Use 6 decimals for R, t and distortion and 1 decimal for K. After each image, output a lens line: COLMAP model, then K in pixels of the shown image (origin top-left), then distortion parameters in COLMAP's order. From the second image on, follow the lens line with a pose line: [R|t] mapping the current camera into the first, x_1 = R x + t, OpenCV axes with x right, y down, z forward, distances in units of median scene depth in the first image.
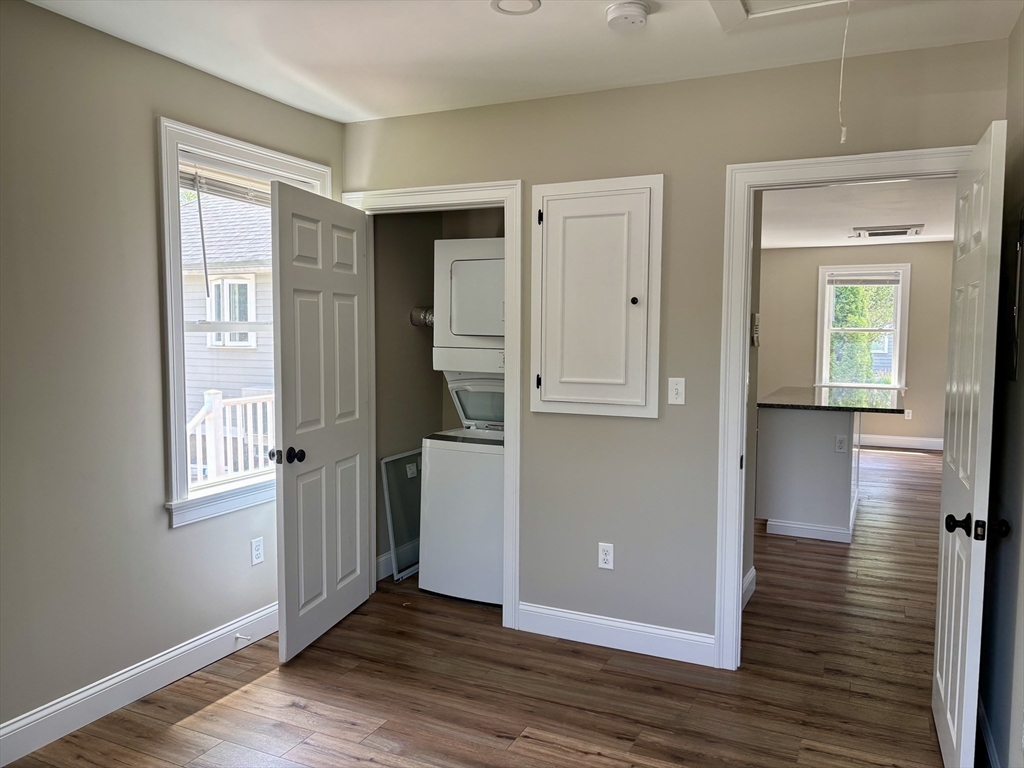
lens RADIAL K [[769.1, 0, 520.8], [0, 769.1, 374.4], [0, 0, 1]] dist [0.045321, -0.040185]
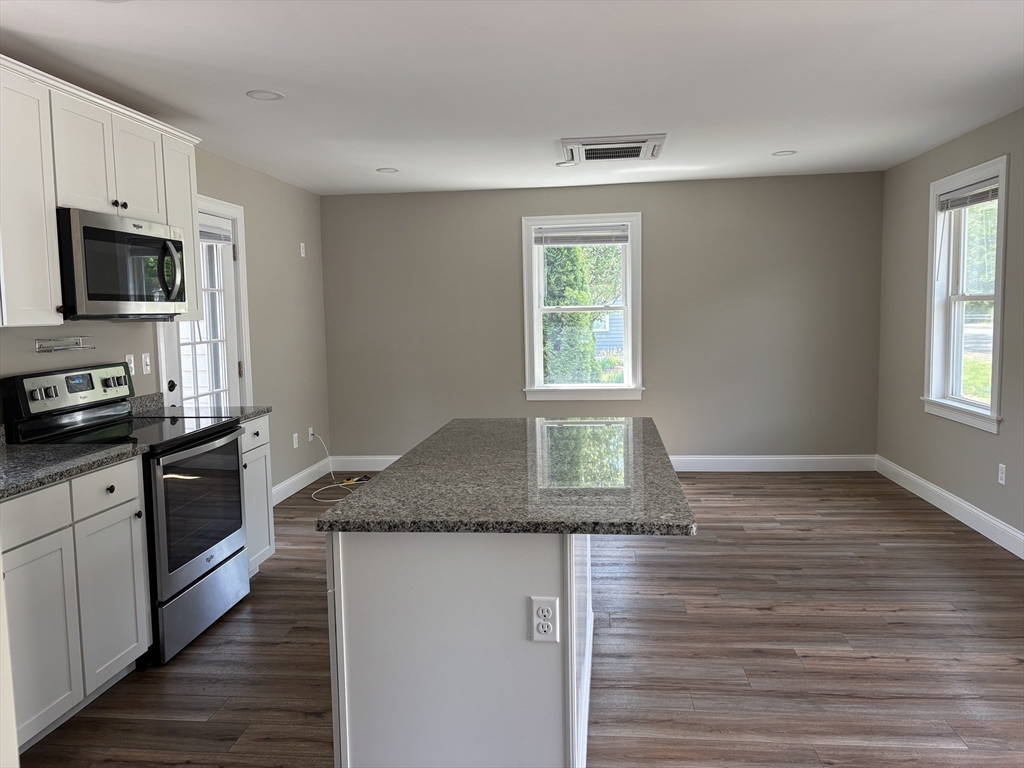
lens RADIAL K [[769.1, 0, 513.7], [0, 769.1, 377.6], [0, 0, 1]] dist [0.045321, -0.040185]
pose [[0.947843, -0.057285, 0.313548, 0.154611], [0.049447, 0.998235, 0.032898, -0.020225], [-0.314879, -0.015678, 0.949002, 0.348313]]
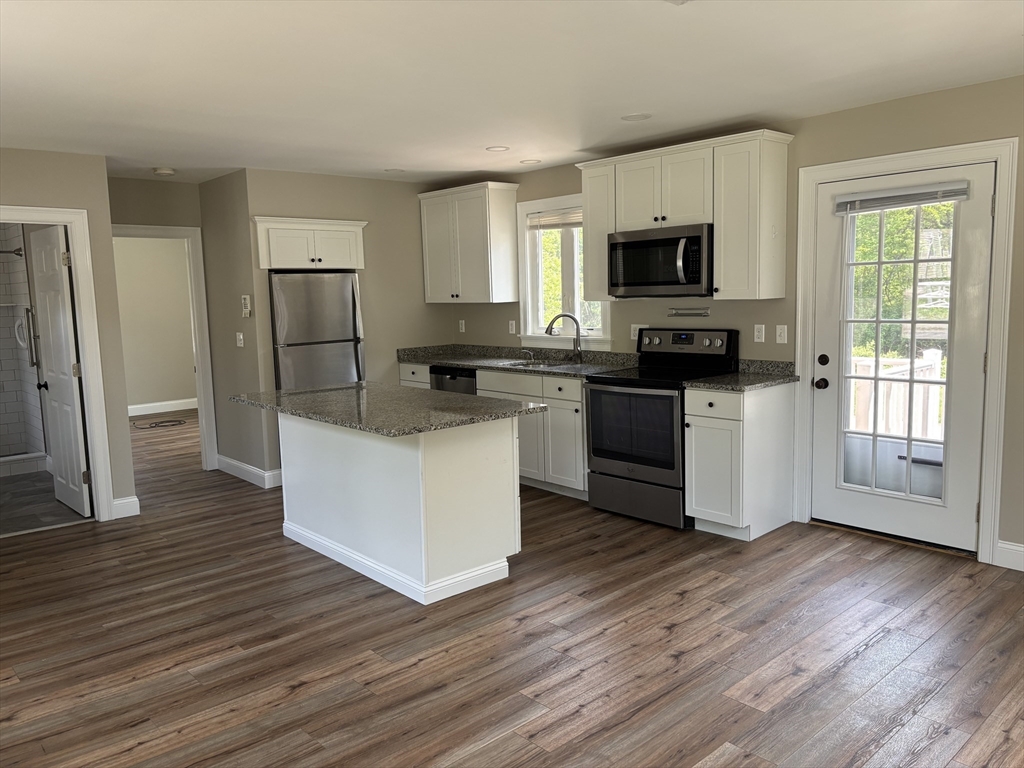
lens RADIAL K [[769.1, 0, 508.7], [0, 769.1, 379.5], [0, 0, 1]] dist [0.045321, -0.040185]
pose [[-0.390540, 0.108297, -0.914194, 0.615940], [-0.033722, 0.990707, 0.131767, -0.054200], [0.919968, 0.082289, -0.383258, 0.848200]]
